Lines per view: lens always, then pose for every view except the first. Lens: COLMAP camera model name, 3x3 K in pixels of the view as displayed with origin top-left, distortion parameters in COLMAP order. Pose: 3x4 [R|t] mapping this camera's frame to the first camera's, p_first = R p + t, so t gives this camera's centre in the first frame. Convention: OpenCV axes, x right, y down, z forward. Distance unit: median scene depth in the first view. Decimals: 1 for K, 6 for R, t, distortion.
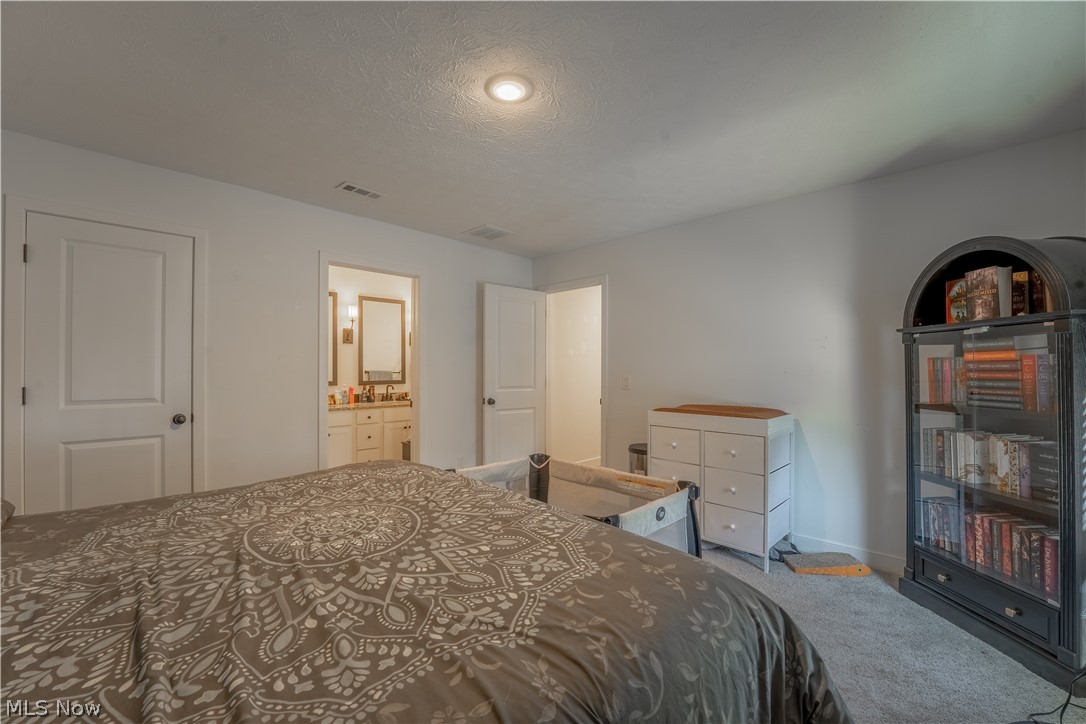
lens RADIAL K [[445.7, 0, 543.0], [0, 445.7, 362.0], [0, 0, 1]] dist [-0.012010, -0.000014]
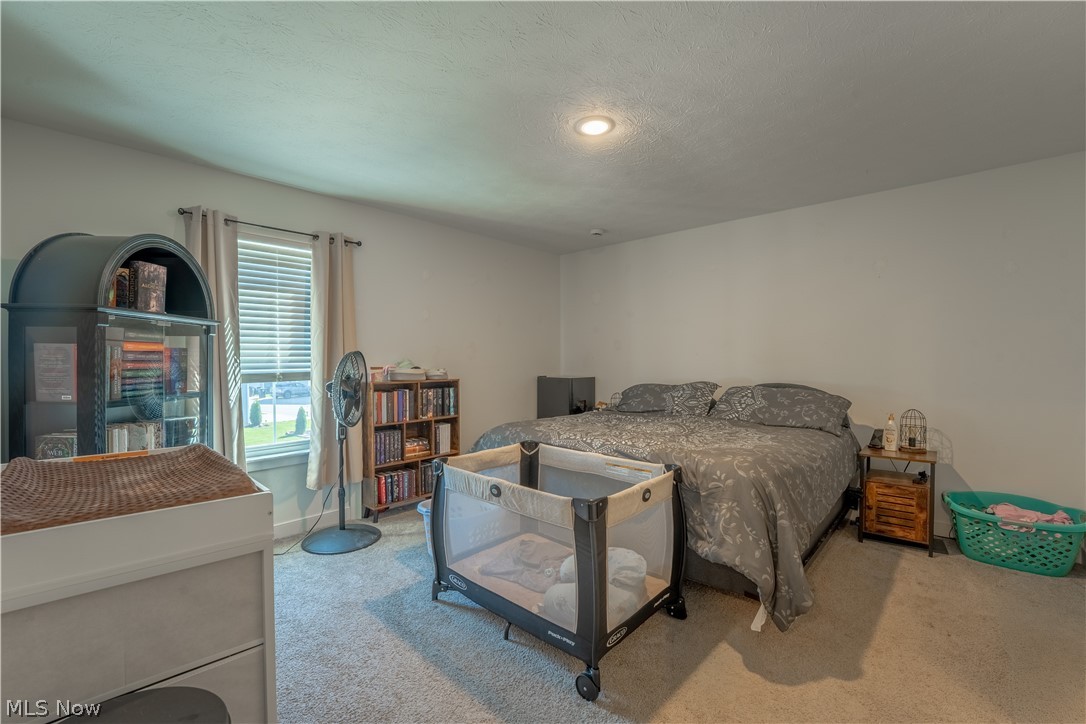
lens RADIAL K [[448.6, 0, 543.0], [0, 448.6, 362.0], [0, 0, 1]] dist [-0.000002, -0.000003]
pose [[-0.999701, -0.001867, -0.024395, 0.092351], [-0.001685, 0.999971, -0.007477, 0.028644], [0.024408, -0.007433, -0.999674, 2.082804]]
